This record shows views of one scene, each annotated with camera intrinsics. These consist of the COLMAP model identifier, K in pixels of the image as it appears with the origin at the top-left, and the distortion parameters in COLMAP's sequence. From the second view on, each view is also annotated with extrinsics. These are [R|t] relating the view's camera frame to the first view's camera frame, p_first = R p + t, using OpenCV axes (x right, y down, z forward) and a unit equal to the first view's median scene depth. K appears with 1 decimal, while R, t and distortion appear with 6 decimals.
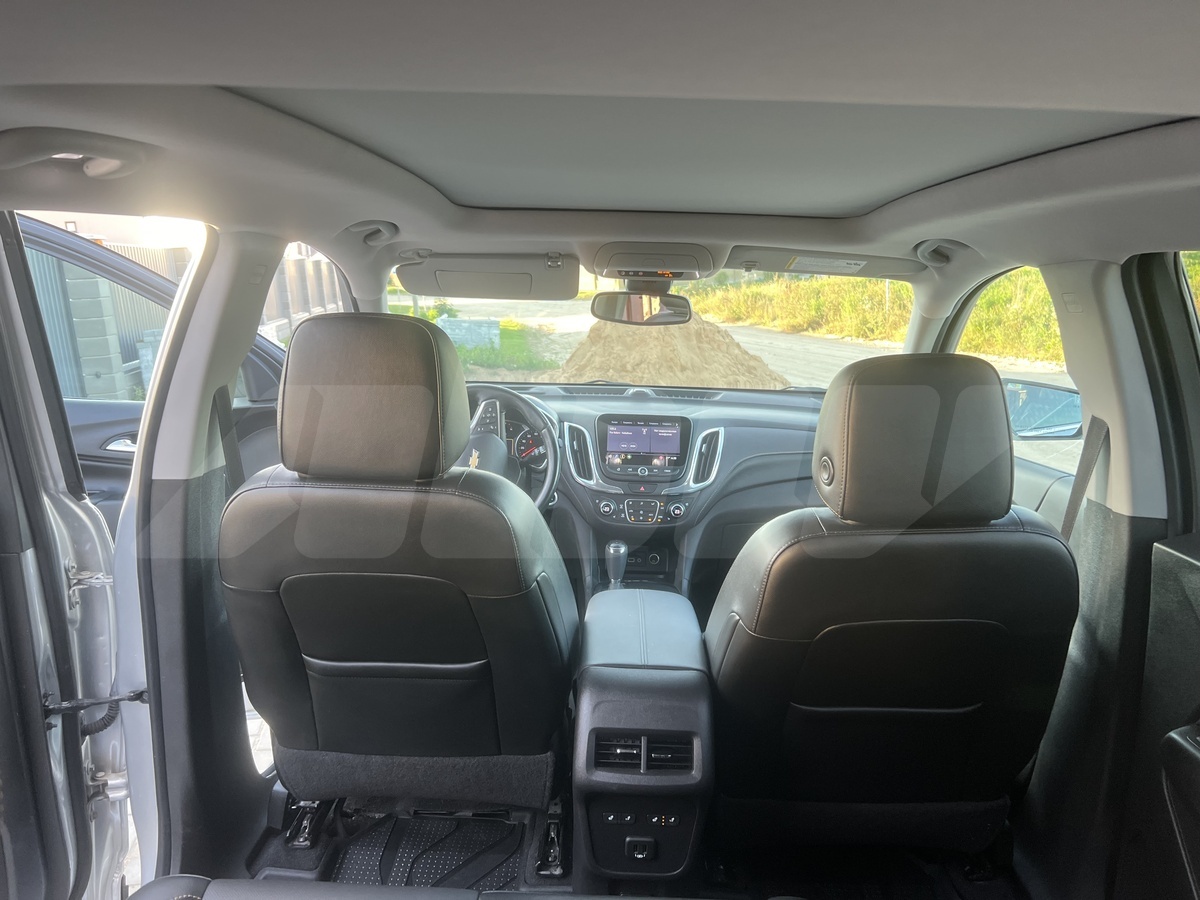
lens RADIAL K [[912.7, 0, 622.5], [0, 912.7, 453.7], [0, 0, 1]] dist [0.003281, -0.005897]
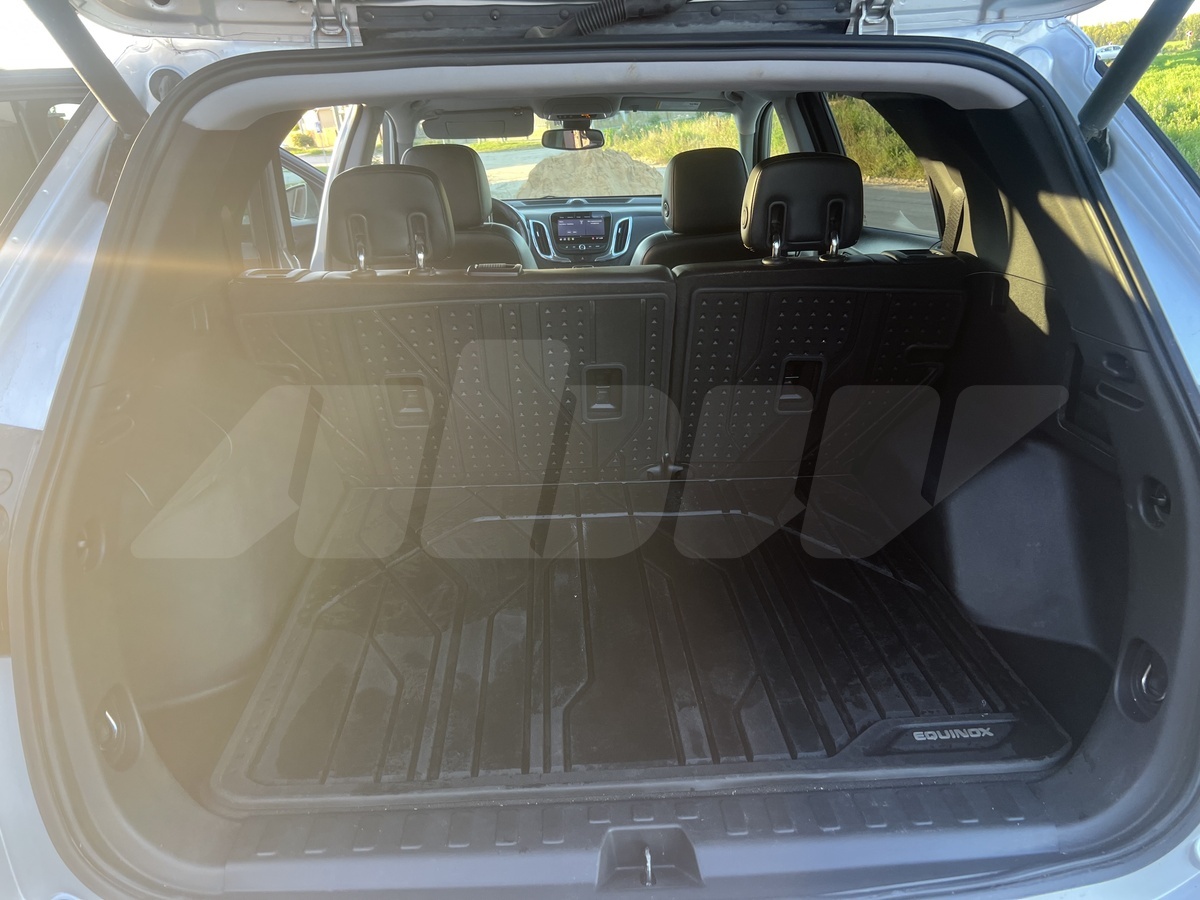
lens RADIAL K [[912.7, 0, 622.5], [0, 912.7, 453.7], [0, 0, 1]] dist [0.003281, -0.005897]
pose [[0.996140, -0.073125, 0.048562, -0.010550], [0.064566, 0.985157, 0.159048, 0.121864], [-0.059472, -0.155299, 0.986076, -0.606060]]
